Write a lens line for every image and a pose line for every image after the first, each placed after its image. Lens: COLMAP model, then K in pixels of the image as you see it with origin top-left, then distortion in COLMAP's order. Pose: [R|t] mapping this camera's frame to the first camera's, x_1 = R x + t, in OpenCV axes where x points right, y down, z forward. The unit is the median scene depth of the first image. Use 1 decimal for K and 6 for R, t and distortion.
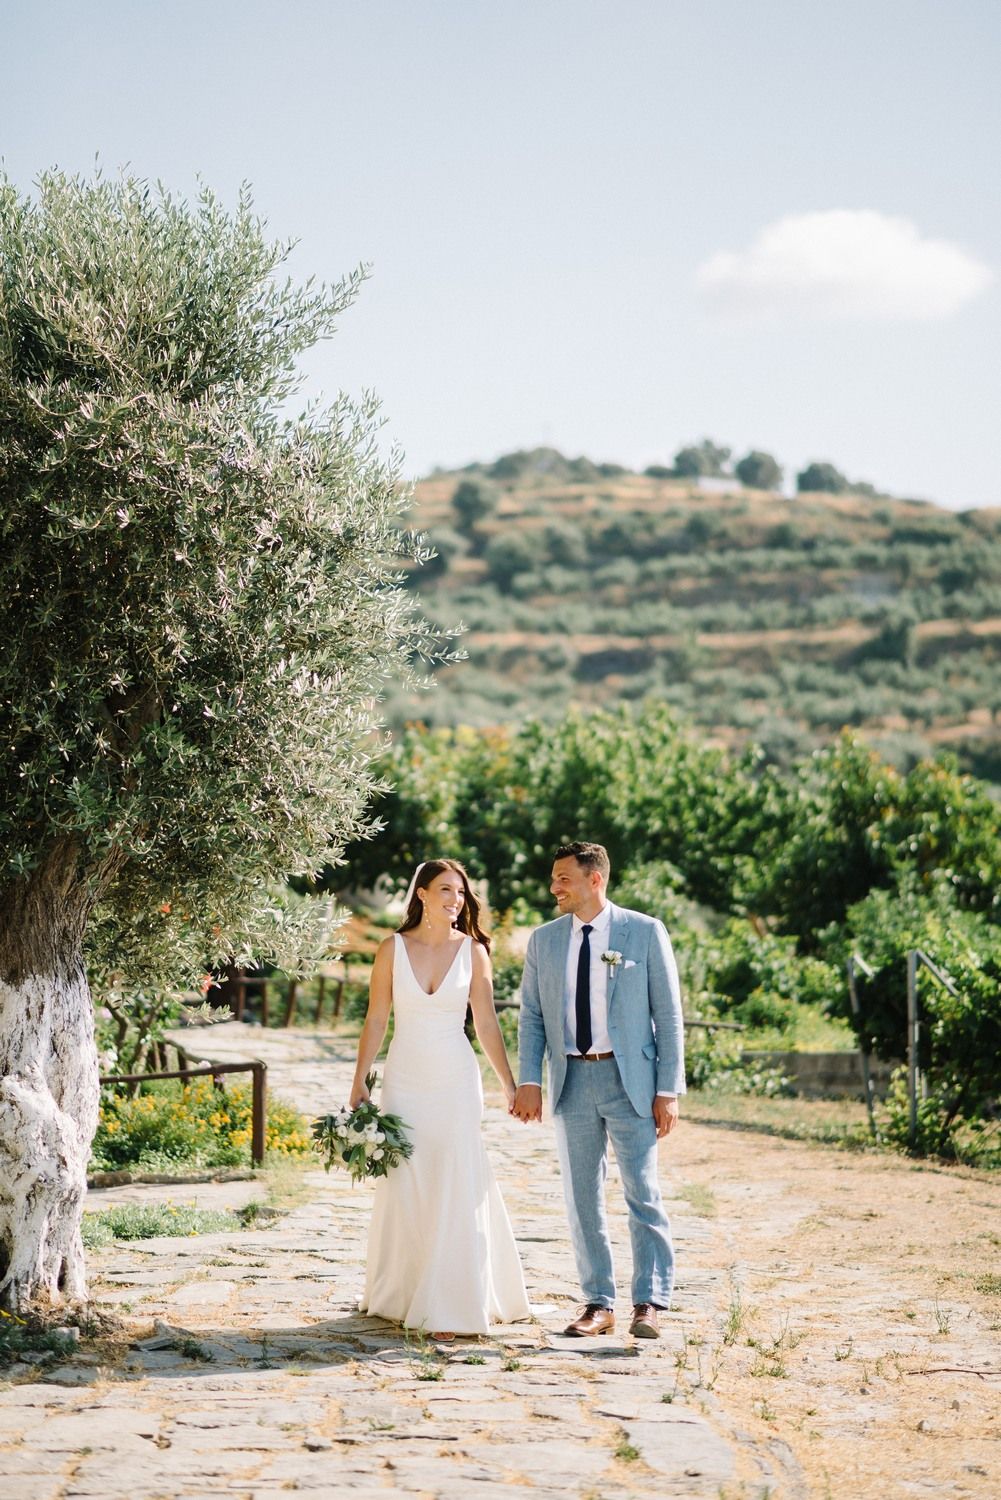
lens RADIAL K [[3491.0, 0, 500.5], [0, 3491.0, 750.0], [0, 0, 1]] dist [0.014191, 0.159823]
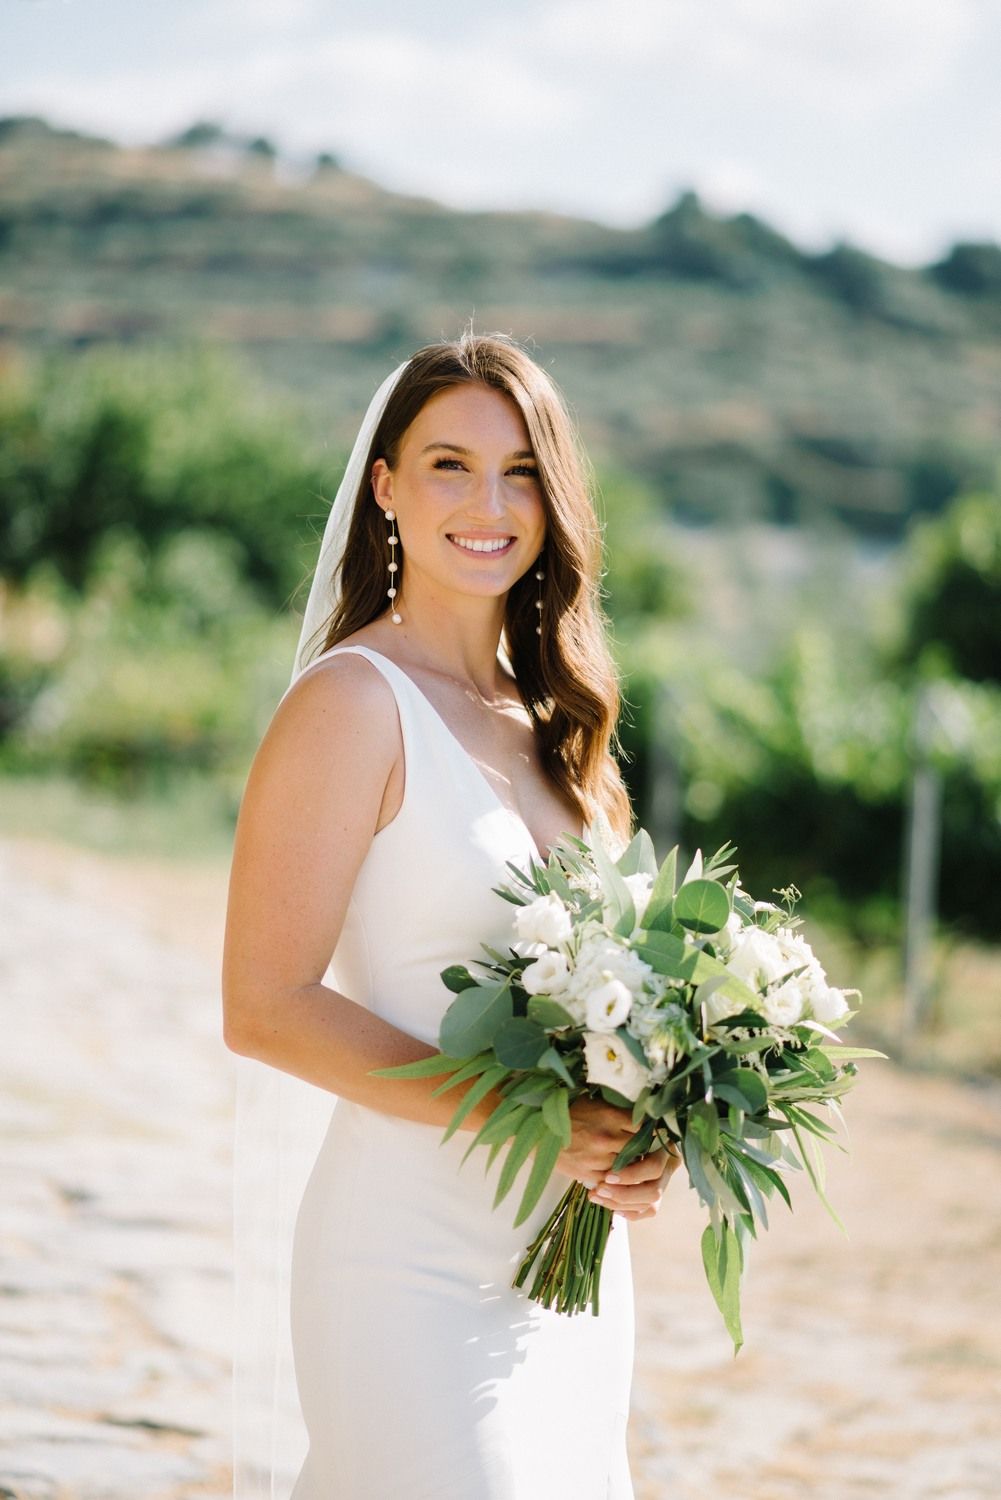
lens RADIAL K [[3525.7, 0, 619.6], [0, 3525.7, 750.0], [0, 0, 1]] dist [-0.090649, -0.155133]
pose [[0.982006, 0.042101, 0.184098, -0.012239], [-0.057750, 0.995082, 0.080483, 0.013860], [-0.179805, -0.089666, 0.979607, 0.273546]]
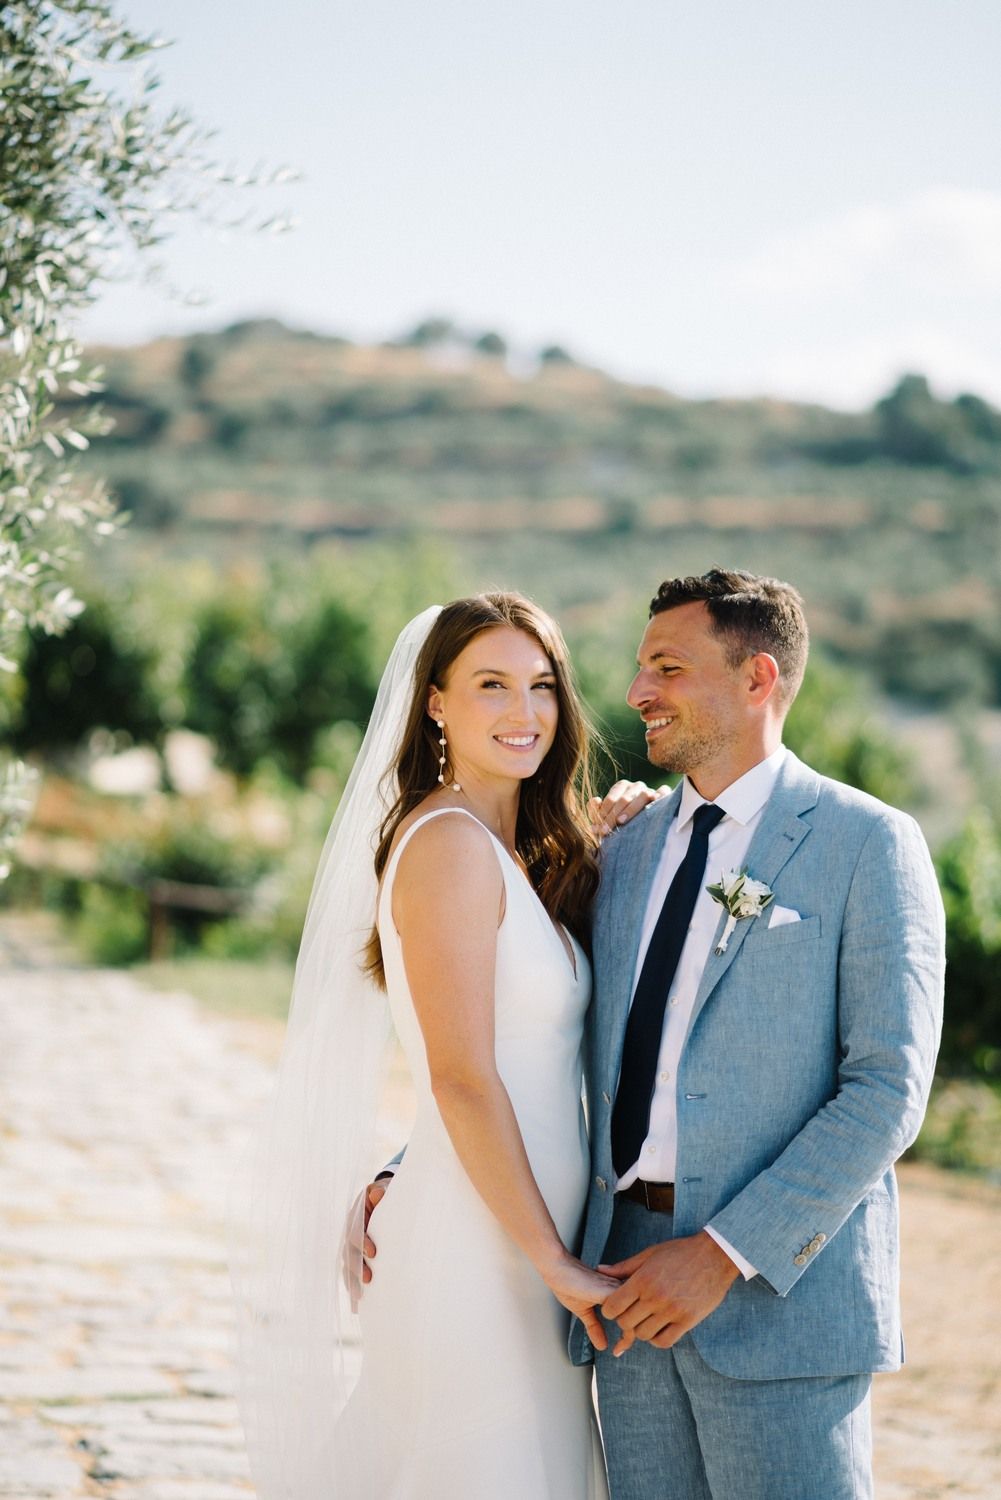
lens RADIAL K [[3506.8, 0, 500.5], [0, 3506.8, 750.0], [0, 0, 1]] dist [0.052028, -0.070702]
pose [[0.995964, 0.035914, 0.082255, -0.009047], [-0.038723, 0.998711, 0.032815, 0.012074], [-0.080970, -0.035868, 0.996071, 0.234783]]
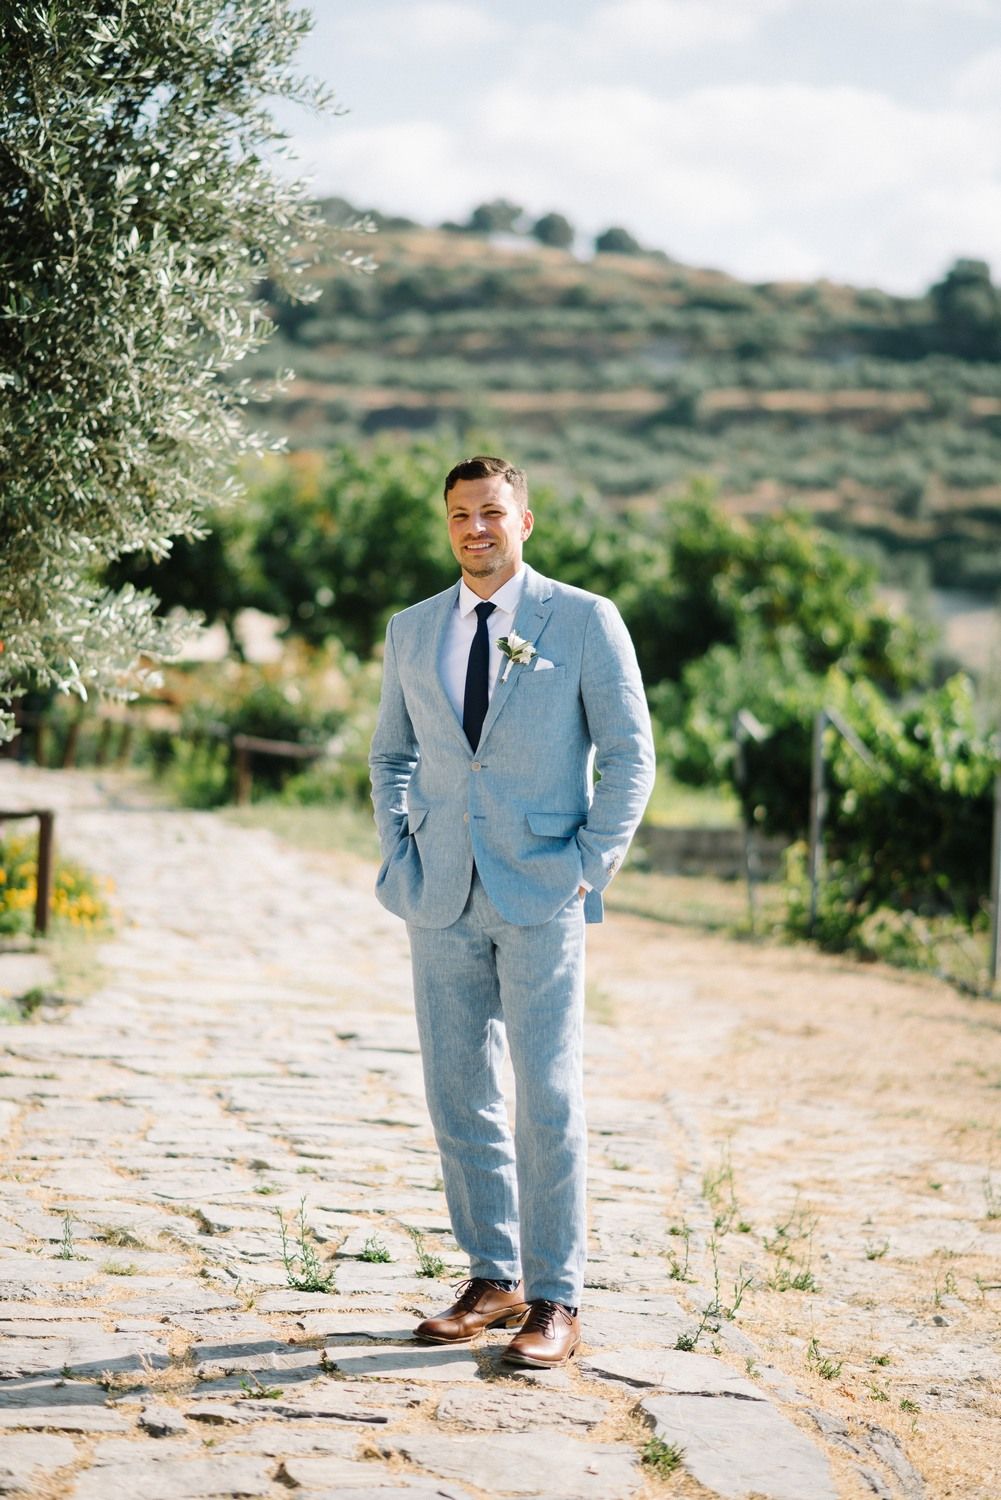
lens RADIAL K [[3491.0, 0, 500.5], [0, 3491.0, 750.0], [0, 0, 1]] dist [0.014191, 0.159823]
pose [[0.996845, 0.042159, 0.067252, -0.013404], [-0.046654, 0.996679, 0.066738, 0.011688], [-0.064215, -0.069665, 0.995501, 0.130823]]
